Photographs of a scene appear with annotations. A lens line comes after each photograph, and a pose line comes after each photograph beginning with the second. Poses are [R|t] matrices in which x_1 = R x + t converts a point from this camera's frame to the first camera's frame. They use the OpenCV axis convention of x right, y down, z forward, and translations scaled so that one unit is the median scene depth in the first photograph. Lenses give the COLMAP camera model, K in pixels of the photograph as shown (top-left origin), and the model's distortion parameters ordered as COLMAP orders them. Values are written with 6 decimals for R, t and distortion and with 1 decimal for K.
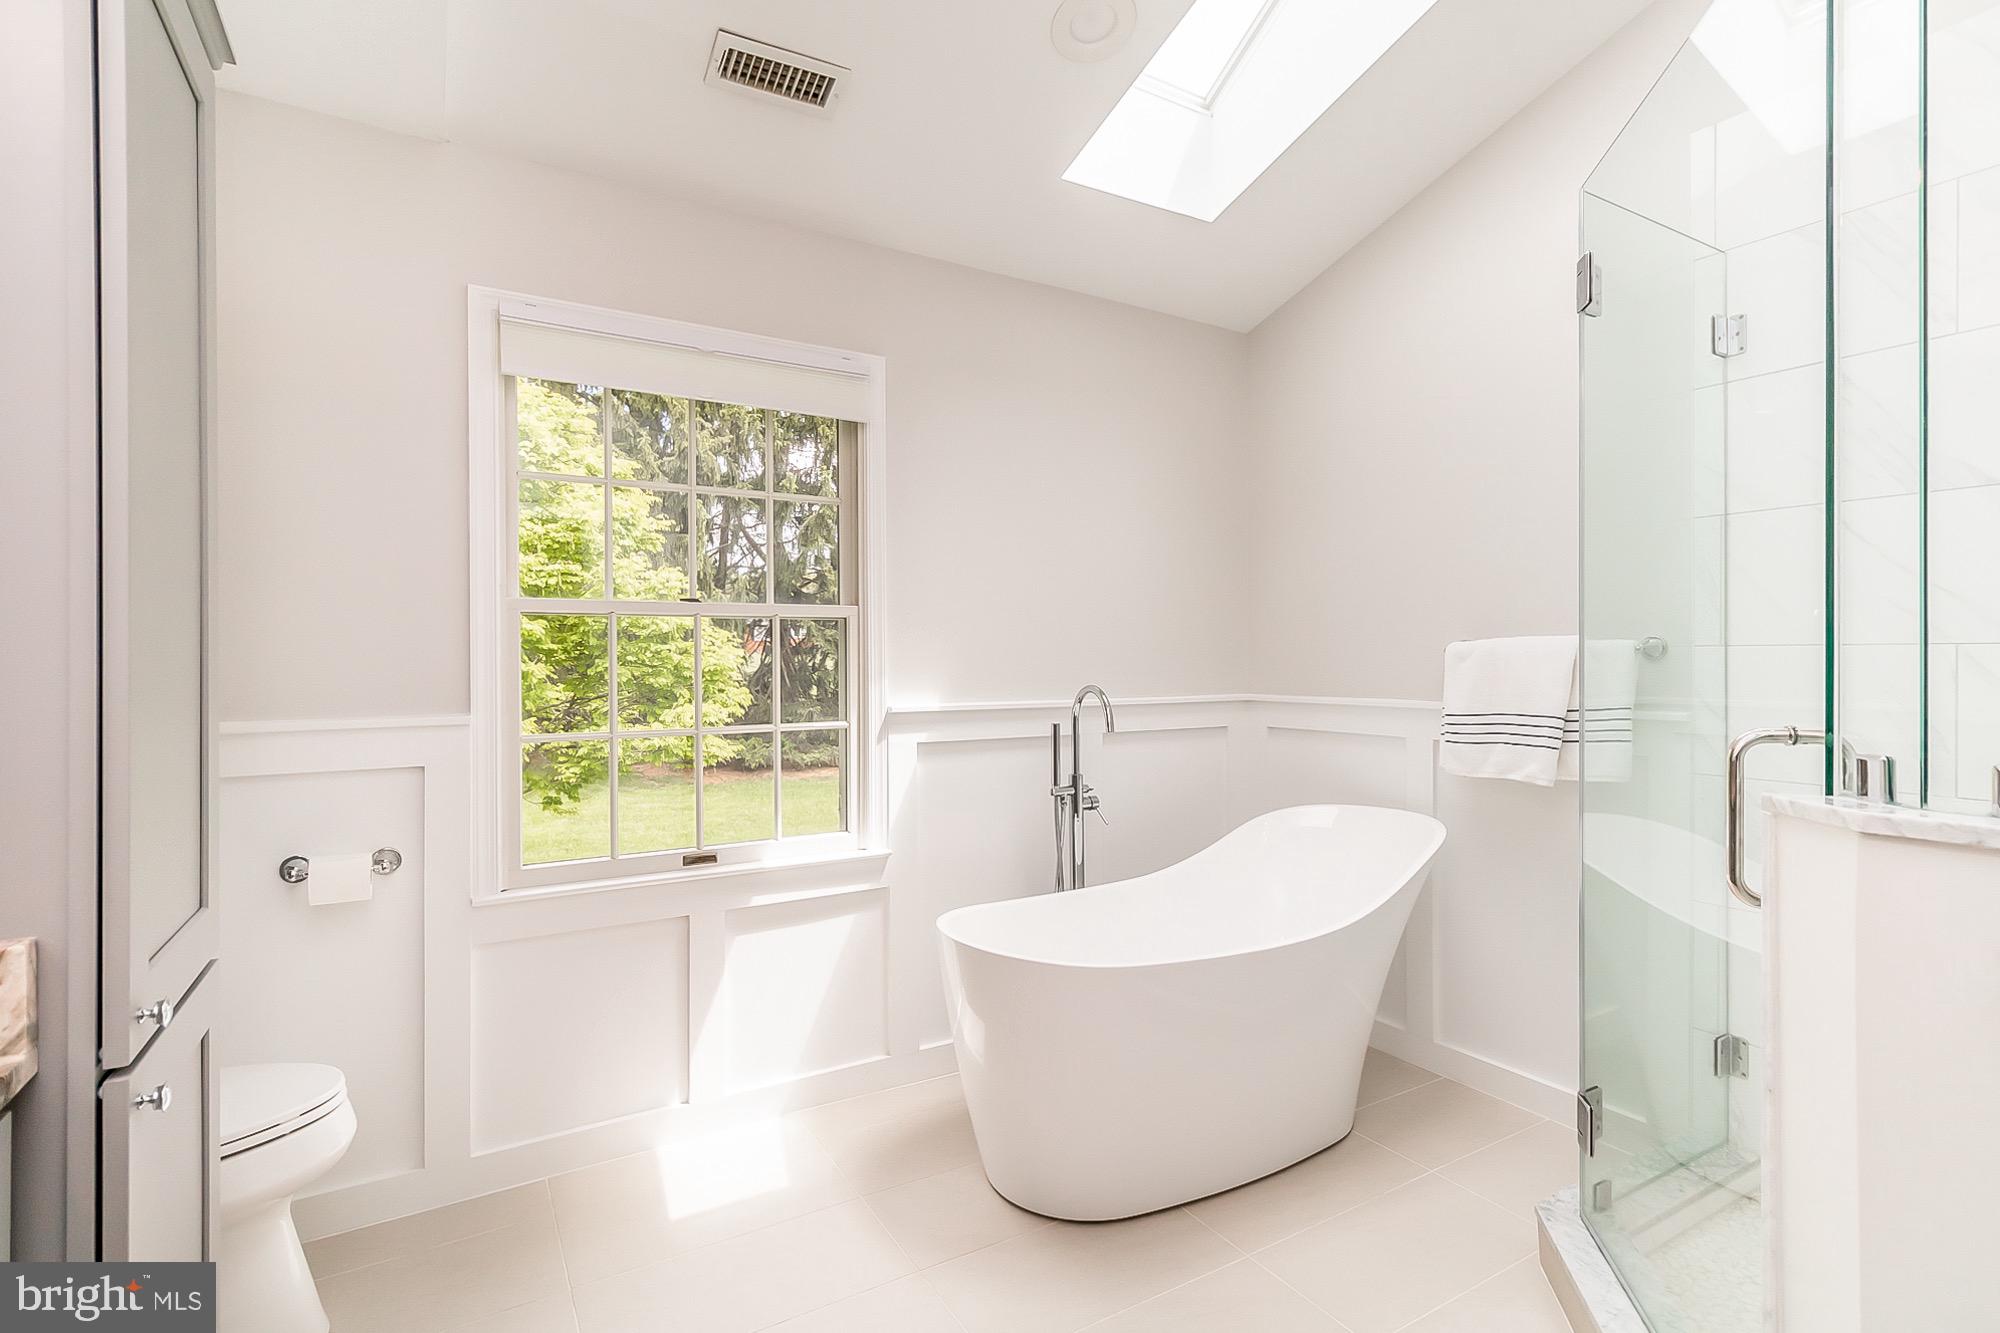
lens RADIAL K [[952.2, 0, 1000.0], [0, 952.2, 666.5], [0, 0, 1]] dist [-0.003639, 0.000693]
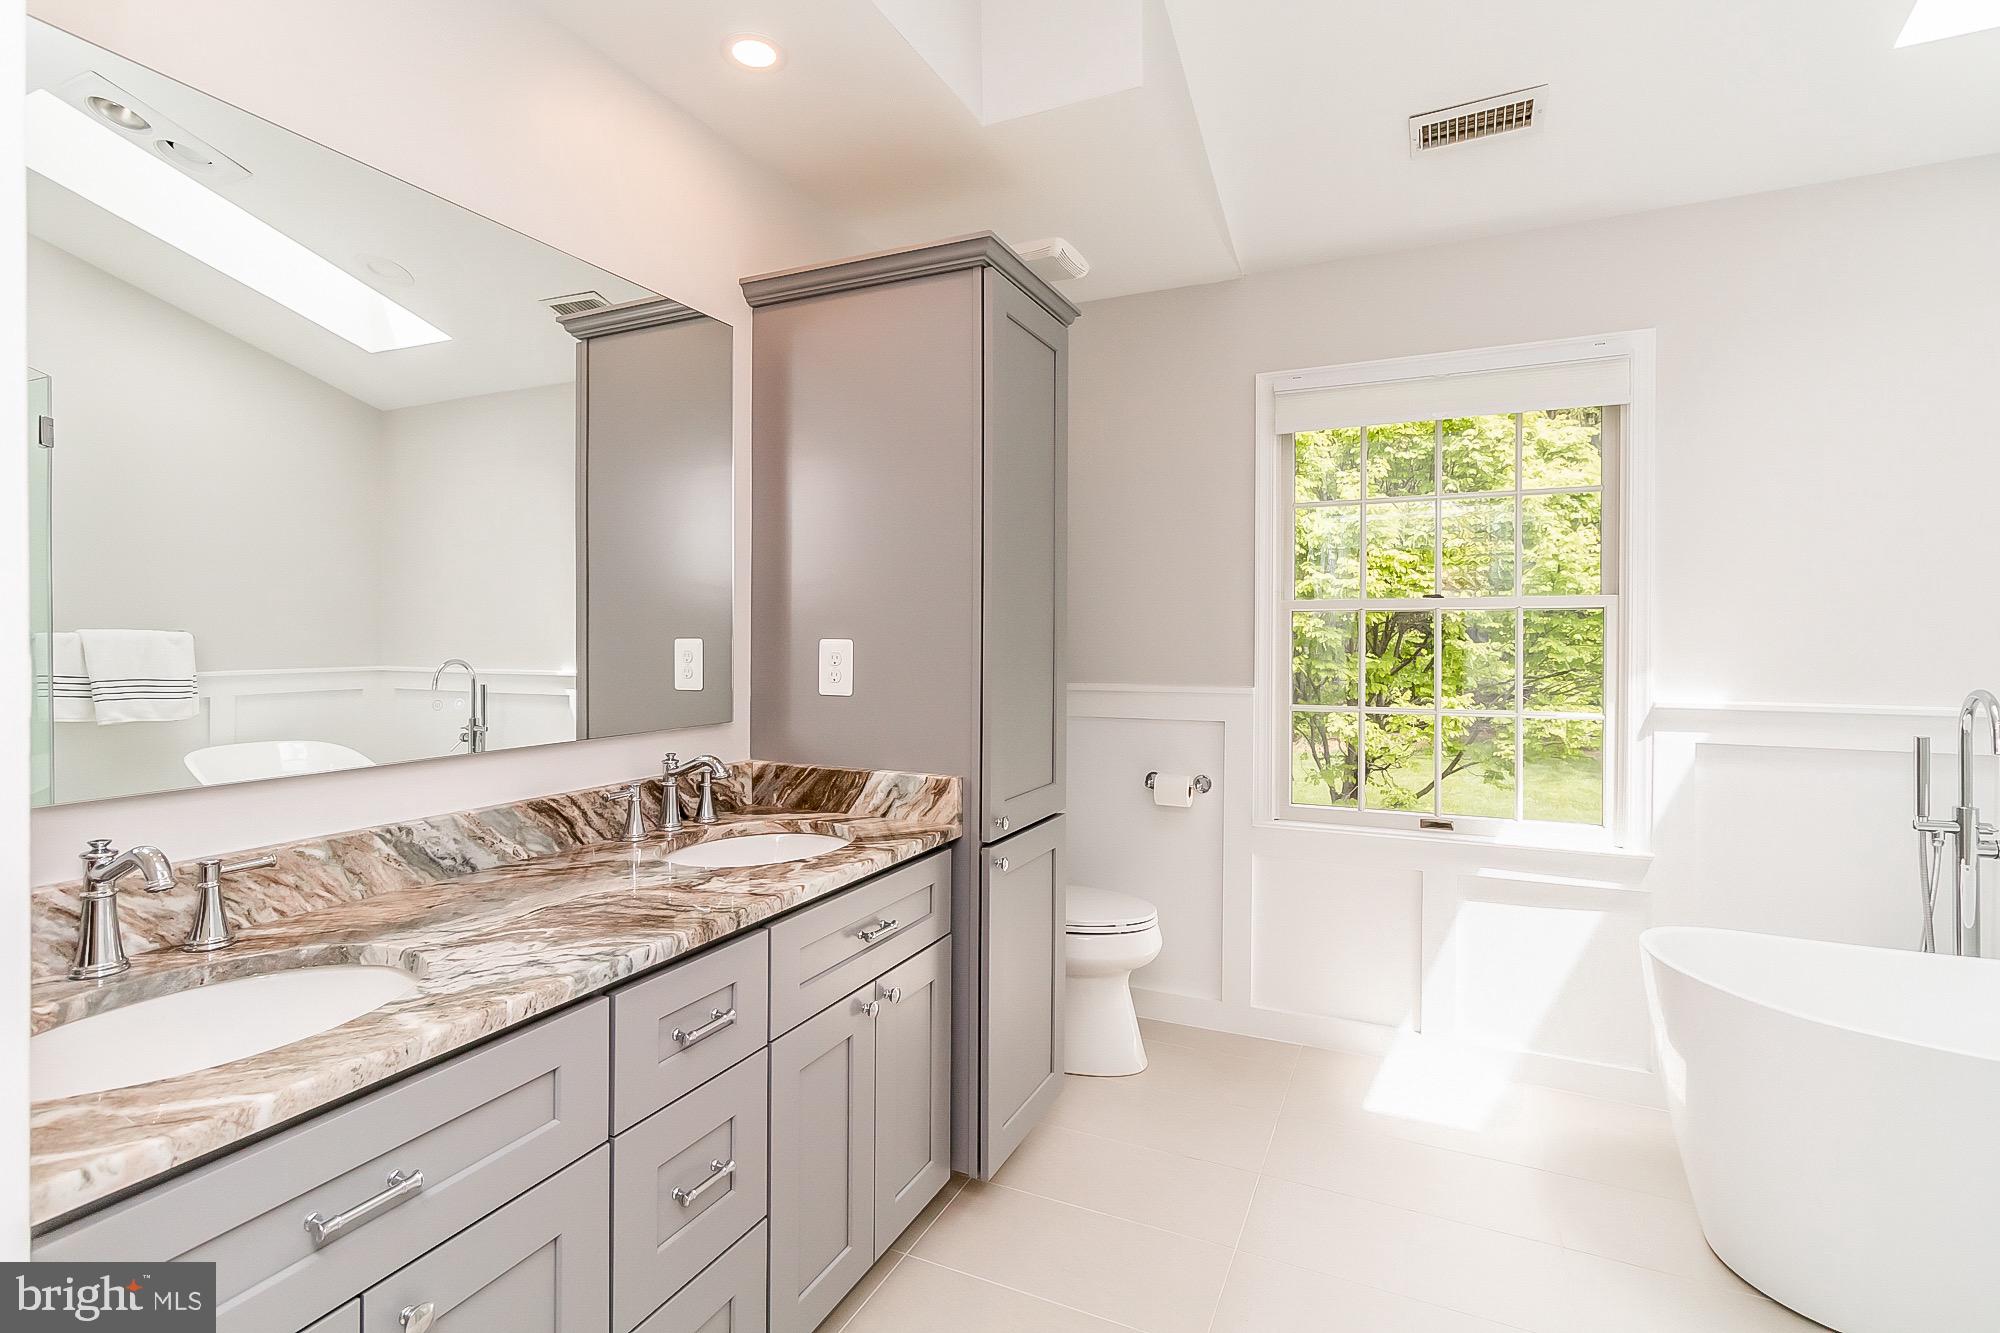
lens RADIAL K [[940.9, 0, 982.9], [0, 940.9, 654.5], [0, 0, 1]] dist [0.000422, 0.000340]
pose [[0.543410, 0.021594, -0.839189, 0.301439], [-0.008770, 0.999761, 0.020046, -0.017097], [0.839421, -0.003533, 0.543470, -0.059614]]
